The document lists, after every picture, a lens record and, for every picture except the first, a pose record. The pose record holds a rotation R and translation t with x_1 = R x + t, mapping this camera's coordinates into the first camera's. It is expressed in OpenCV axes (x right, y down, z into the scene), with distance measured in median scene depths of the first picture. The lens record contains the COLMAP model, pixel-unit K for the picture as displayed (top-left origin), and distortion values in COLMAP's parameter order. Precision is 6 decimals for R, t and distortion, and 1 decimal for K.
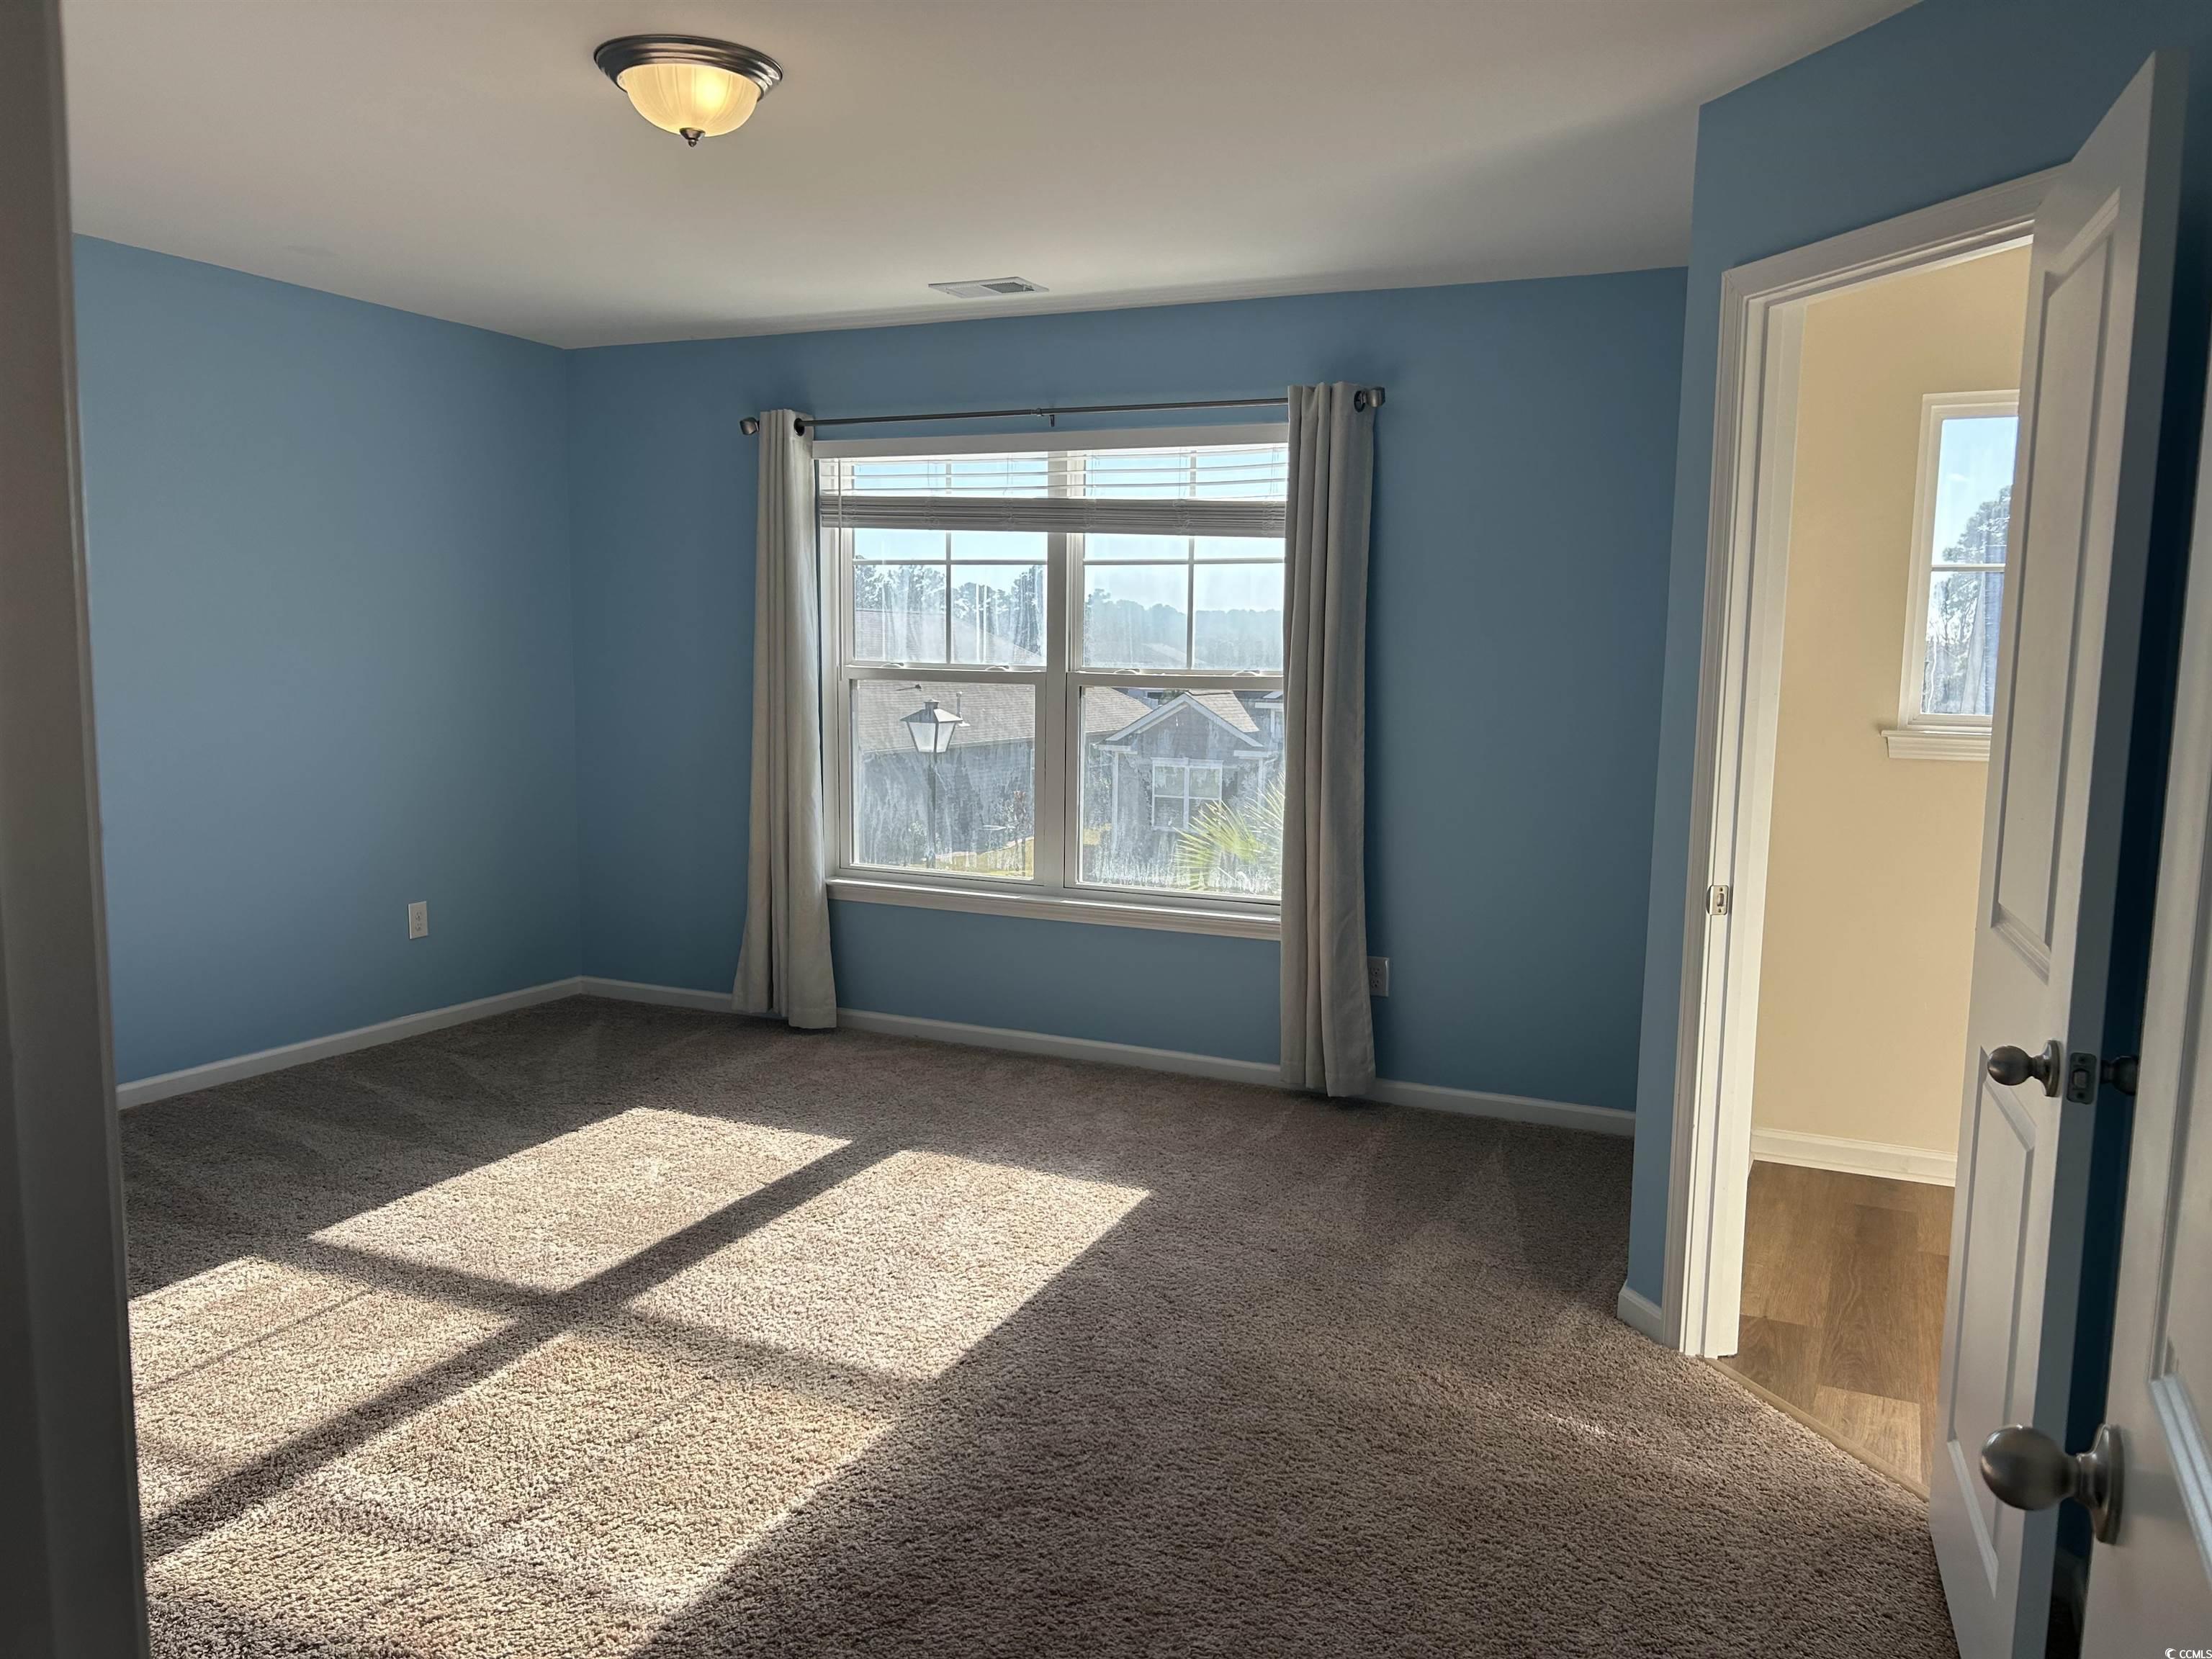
lens RADIAL K [[1659.9, 0, 1113.6], [0, 1659.9, 842.5], [0, 0, 1]] dist [0.047311, -0.045463]
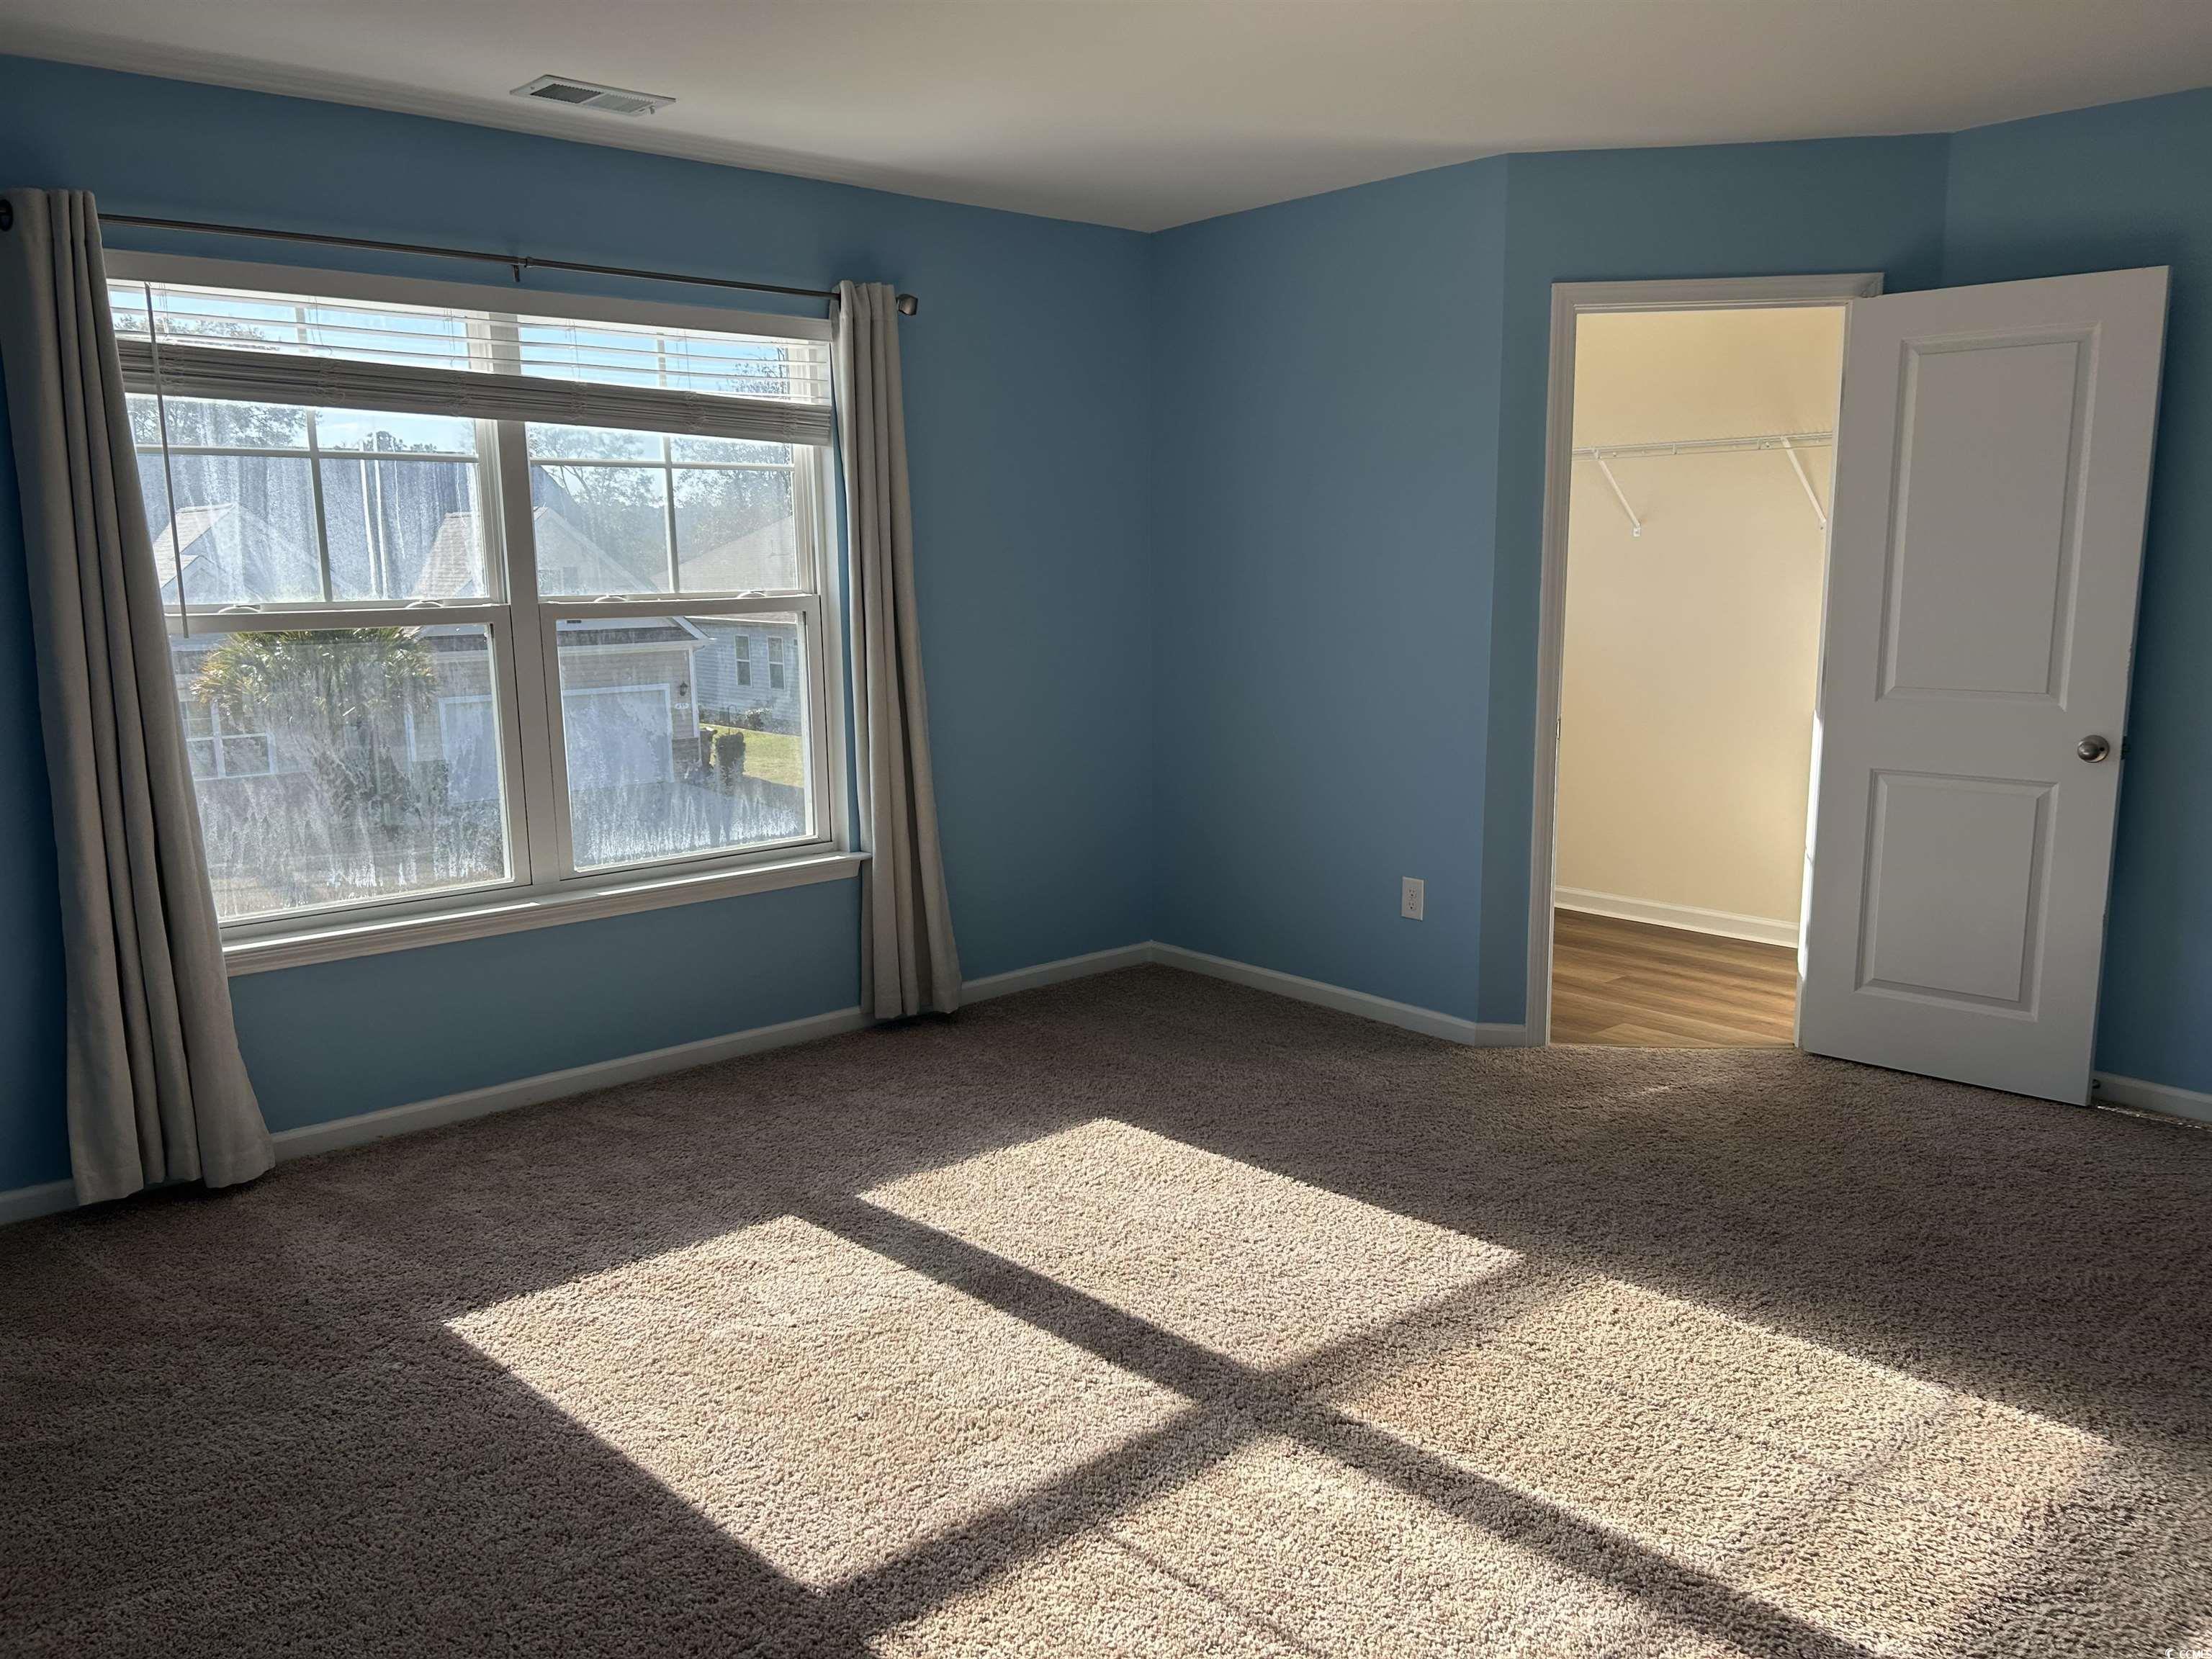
lens RADIAL K [[1659.9, 0, 1122.0], [0, 1659.9, 831.3], [0, 0, 1]] dist [0.047311, -0.045463]
pose [[0.407163, -0.174355, 0.896559, -0.651995], [0.131459, 0.982577, 0.131382, -0.067191], [-0.903846, 0.064366, 0.422989, 0.444472]]
